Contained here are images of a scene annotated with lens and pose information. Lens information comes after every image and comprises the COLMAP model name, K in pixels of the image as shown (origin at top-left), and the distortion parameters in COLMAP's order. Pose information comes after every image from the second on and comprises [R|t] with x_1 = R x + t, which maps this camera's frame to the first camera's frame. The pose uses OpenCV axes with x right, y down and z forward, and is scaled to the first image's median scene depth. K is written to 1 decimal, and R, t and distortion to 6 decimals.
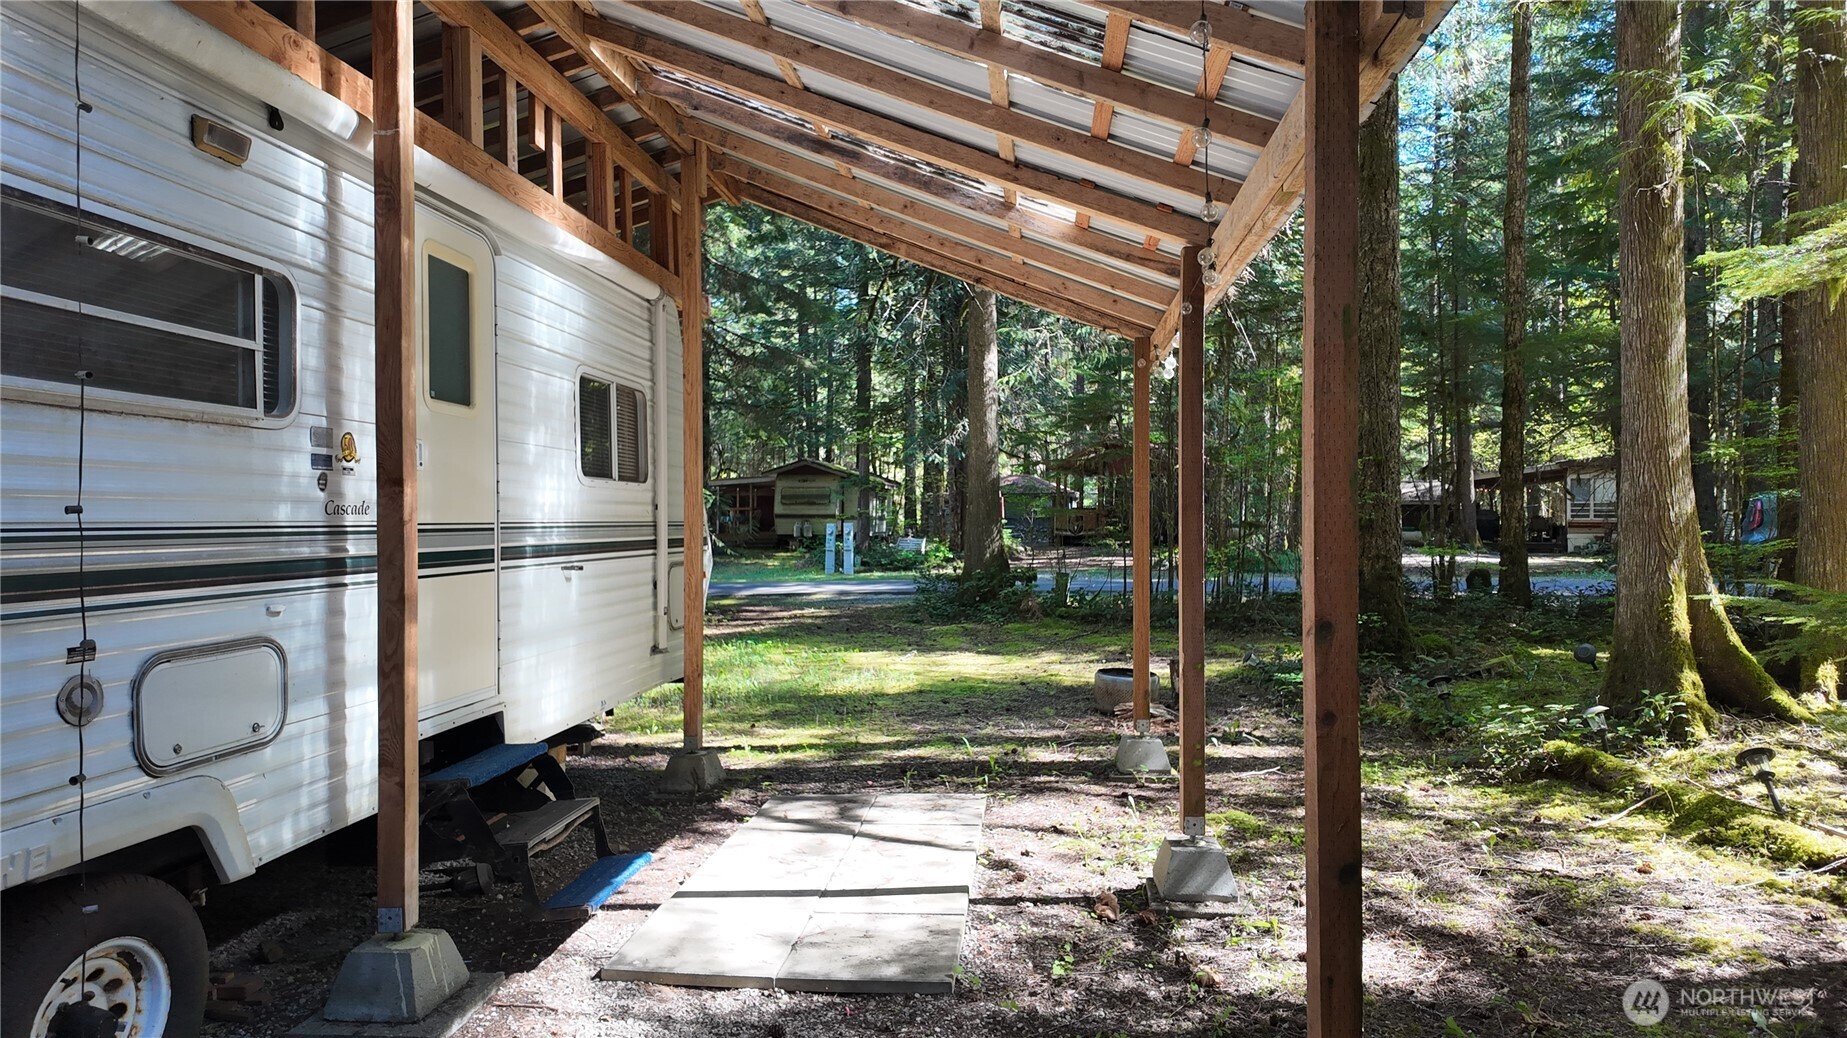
lens RADIAL K [[1084.8, 0, 930.2], [0, 1084.8, 525.3], [0, 0, 1]] dist [0.051645, 0.000427]
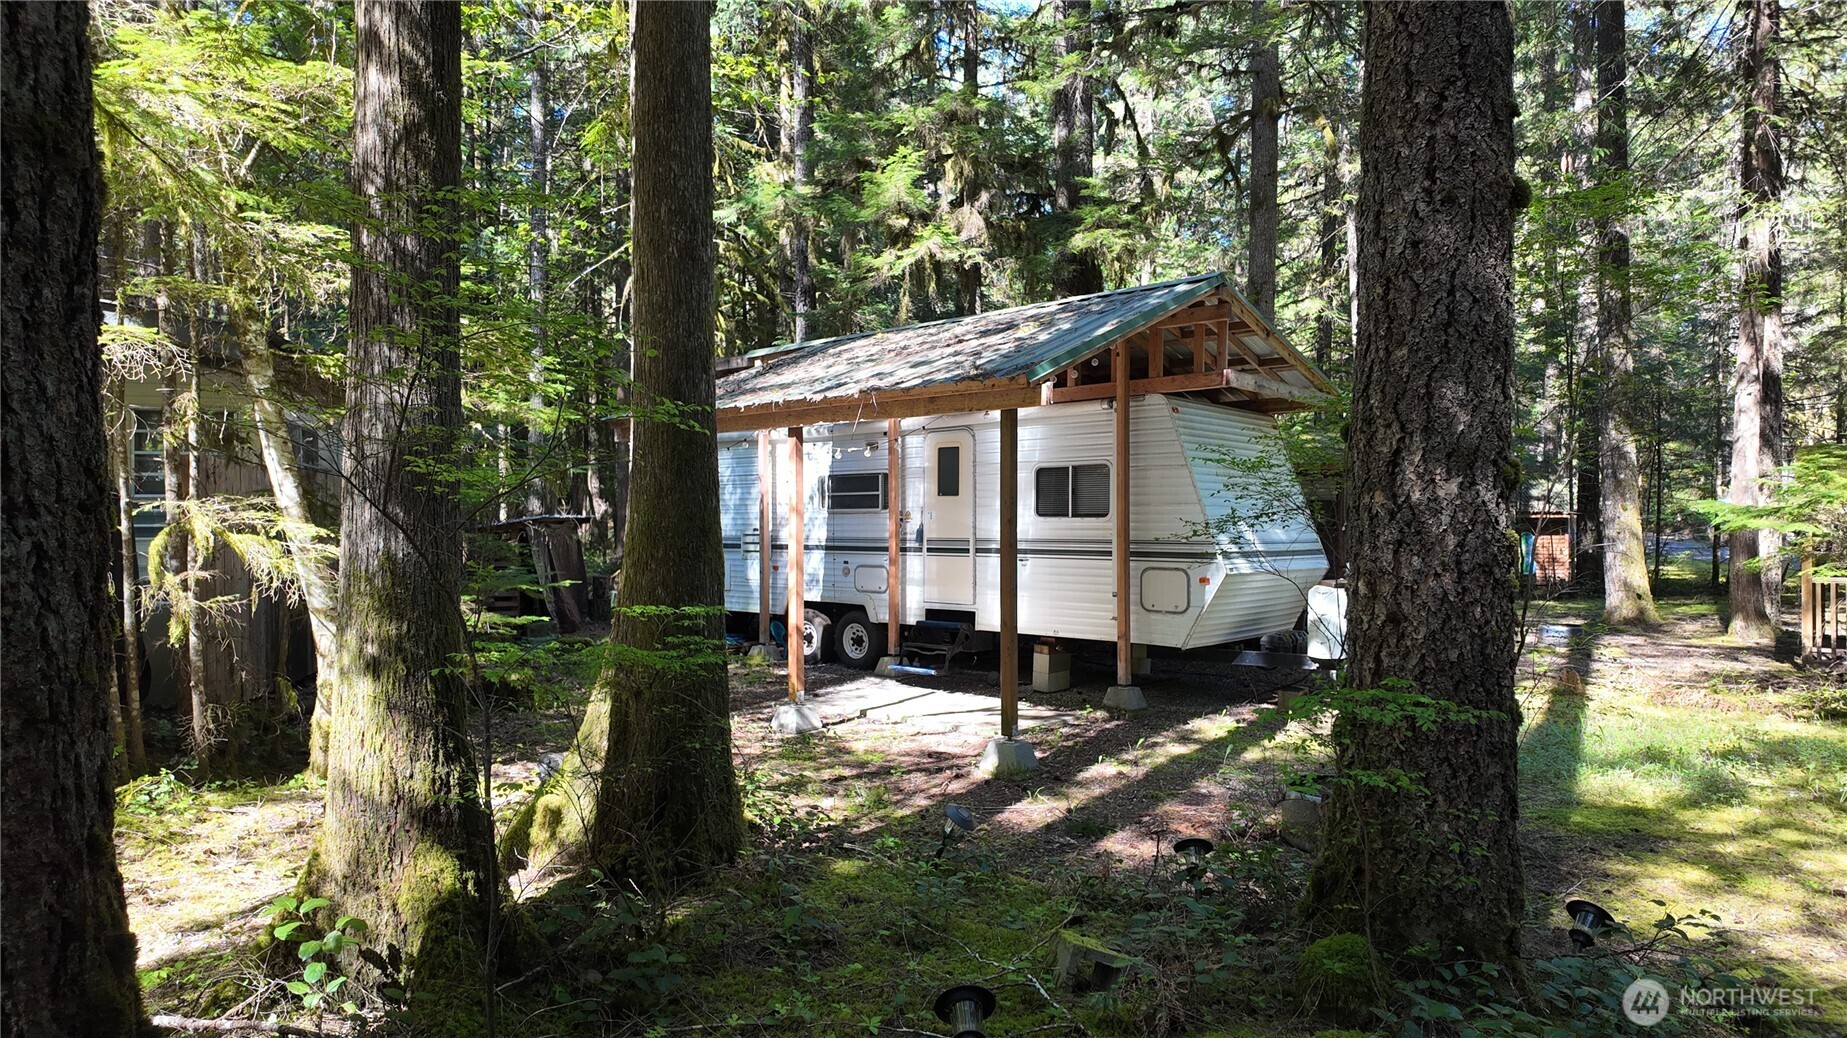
lens RADIAL K [[1073.6, 0, 922.5], [0, 1073.6, 520.9], [0, 0, 1]] dist [0.062770, -0.053937]
pose [[-0.574255, 0.022860, -0.818357, 2.297161], [0.011095, 0.999736, 0.020141, -0.126446], [0.818601, 0.002486, -0.574357, 3.114796]]
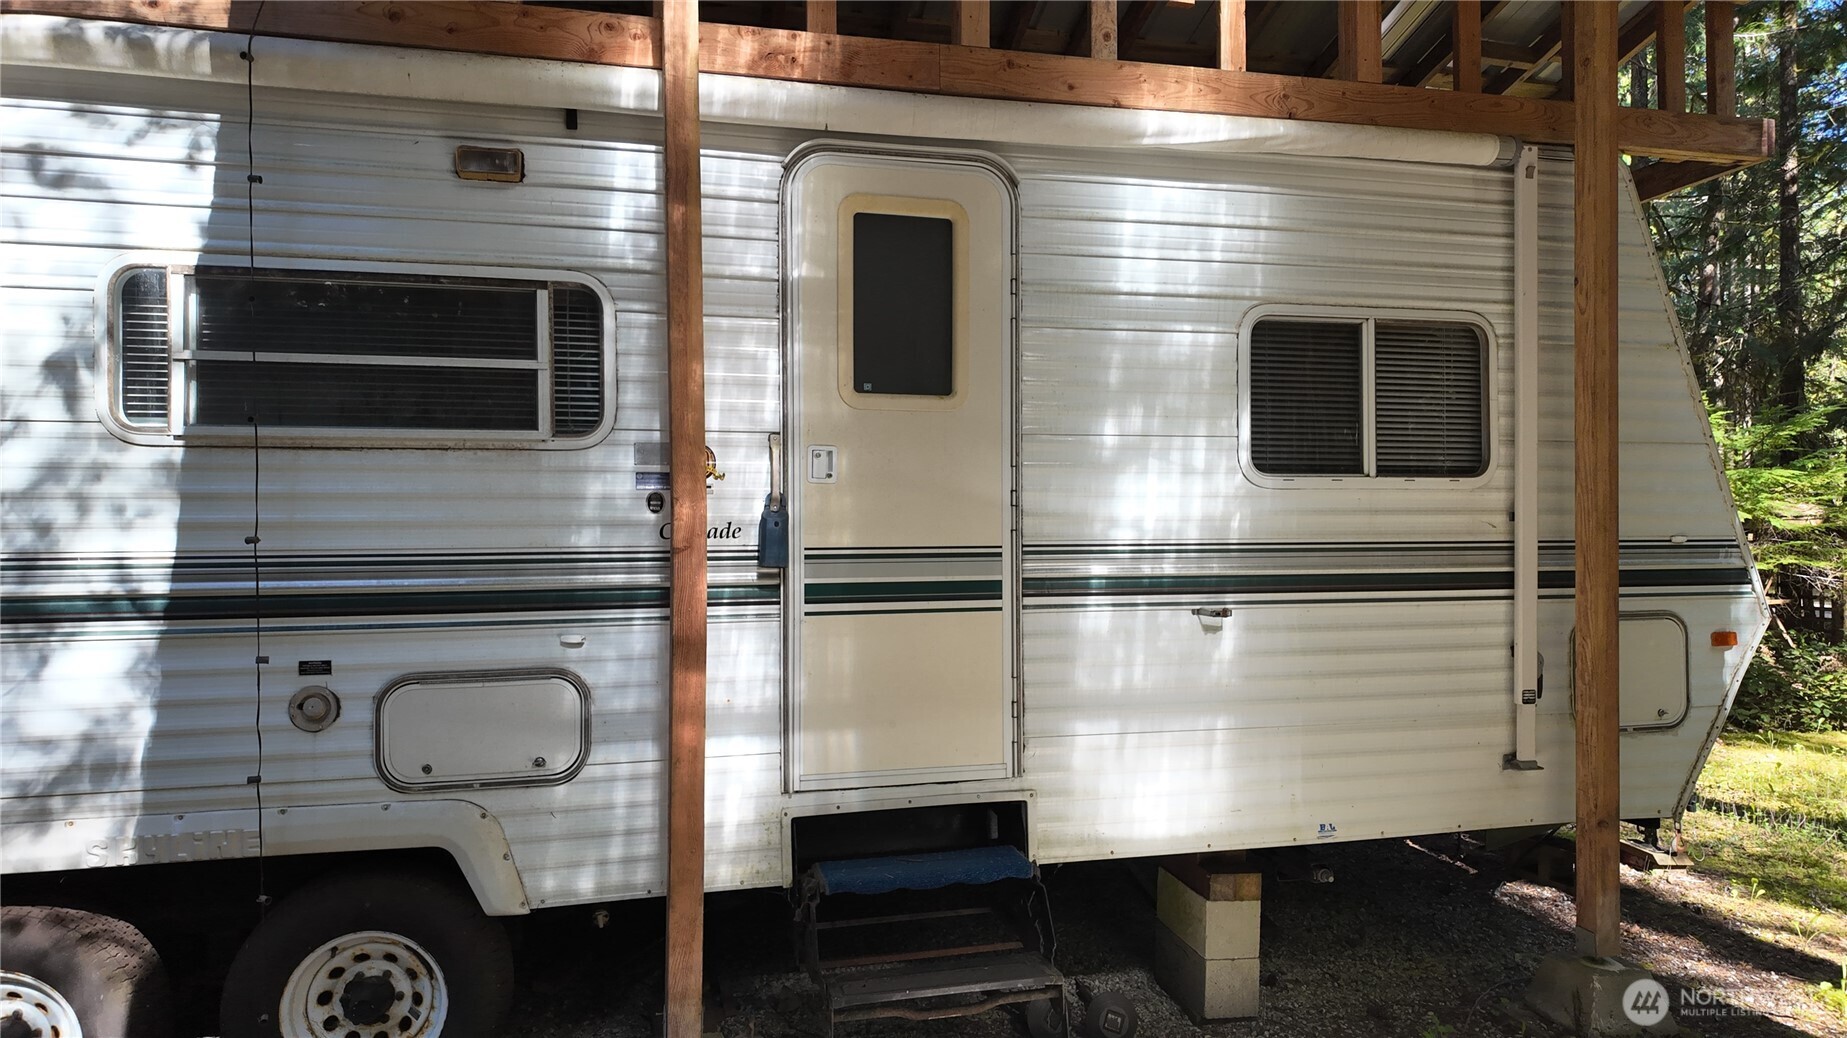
lens RADIAL K [[1073.6, 0, 922.5], [0, 1073.6, 520.9], [0, 0, 1]] dist [0.062770, -0.053937]
pose [[0.328040, 0.004631, -0.944653, 0.360781], [-0.002944, 0.999988, 0.003880, -0.029022], [0.944659, 0.001508, 0.328049, 0.937356]]
